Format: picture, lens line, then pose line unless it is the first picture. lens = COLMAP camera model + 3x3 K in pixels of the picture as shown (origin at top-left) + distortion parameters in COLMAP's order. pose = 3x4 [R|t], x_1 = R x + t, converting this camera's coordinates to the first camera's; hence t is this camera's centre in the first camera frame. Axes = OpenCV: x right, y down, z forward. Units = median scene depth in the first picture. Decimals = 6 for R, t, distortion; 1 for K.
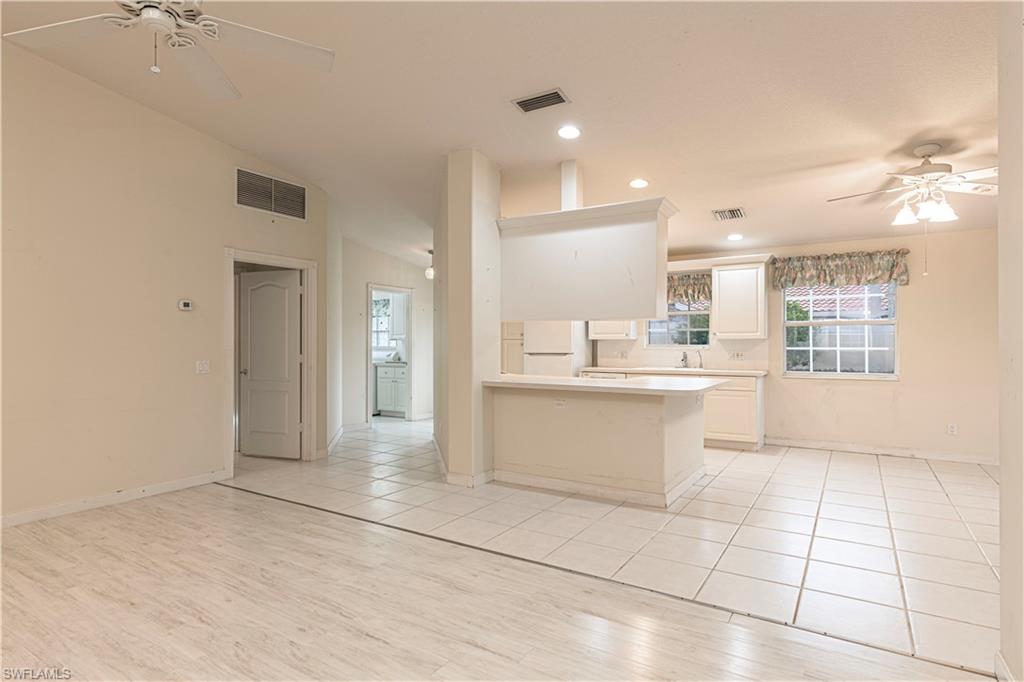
lens RADIAL K [[528.5, 0, 531.2], [0, 528.5, 337.3], [0, 0, 1]] dist [0.001805, 0.000178]
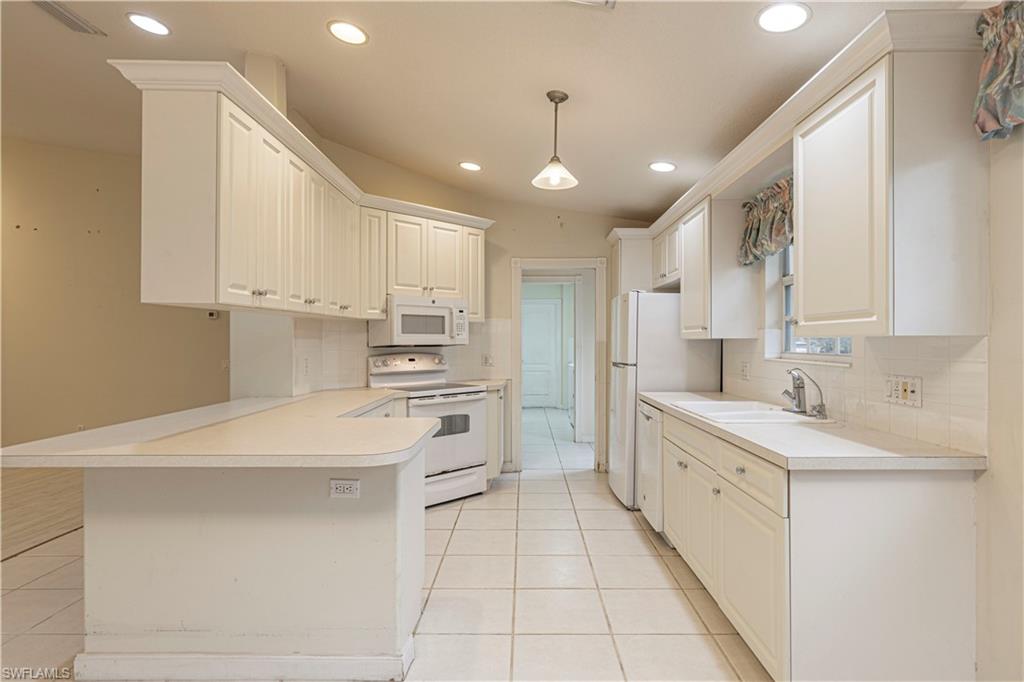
lens RADIAL K [[538.0, 0, 519.1], [0, 538.0, 340.9], [0, 0, 1]] dist [0.002934, -0.000466]
pose [[0.507845, 0.002125, -0.861446, 0.601016], [-0.000004, 0.999997, 0.002464, 0.004210], [0.861449, -0.001247, 0.507843, 0.723154]]
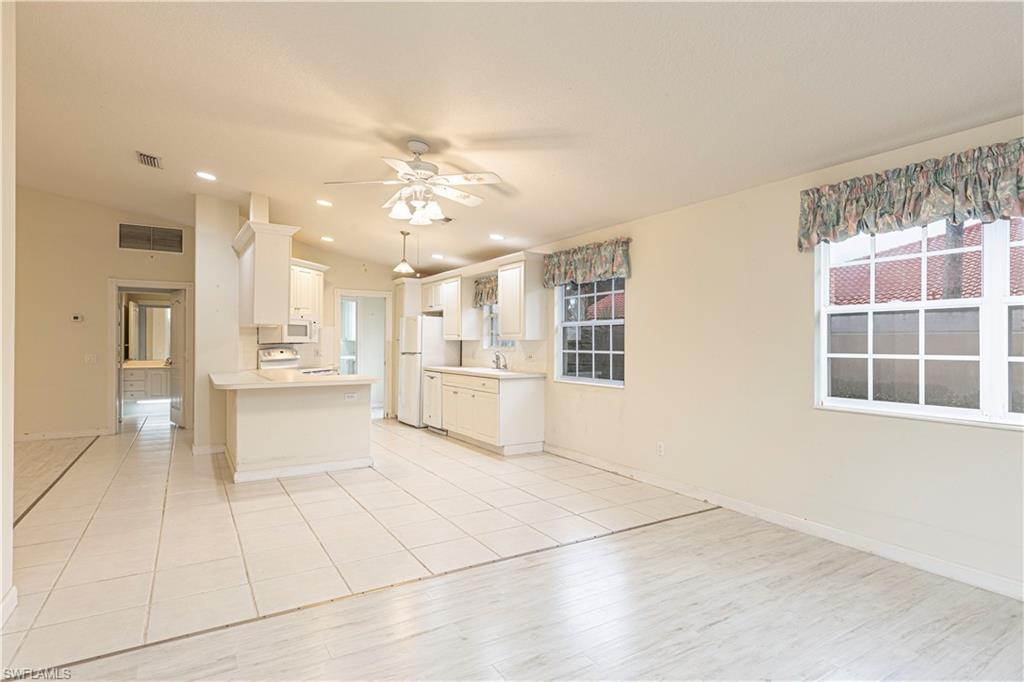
lens RADIAL K [[538.0, 0, 519.1], [0, 538.0, 340.9], [0, 0, 1]] dist [0.002934, -0.000466]
pose [[0.887911, 0.005932, -0.459976, 0.913693], [-0.006059, 0.999981, 0.001200, 0.003058], [0.459975, 0.001722, 0.887930, 0.131326]]
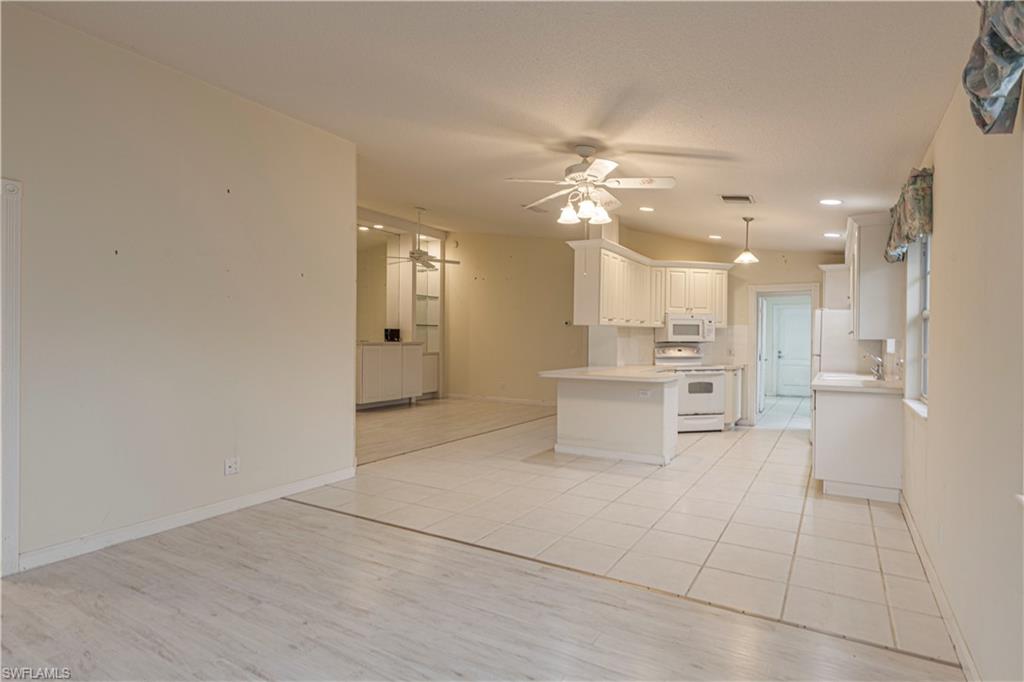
lens RADIAL K [[538.0, 0, 519.1], [0, 538.0, 340.9], [0, 0, 1]] dist [0.002934, -0.000466]
pose [[0.008078, 0.008940, -0.999927, 1.178523], [-0.007354, 0.999934, 0.008880, 0.001714], [0.999940, 0.007282, 0.008143, 0.576596]]
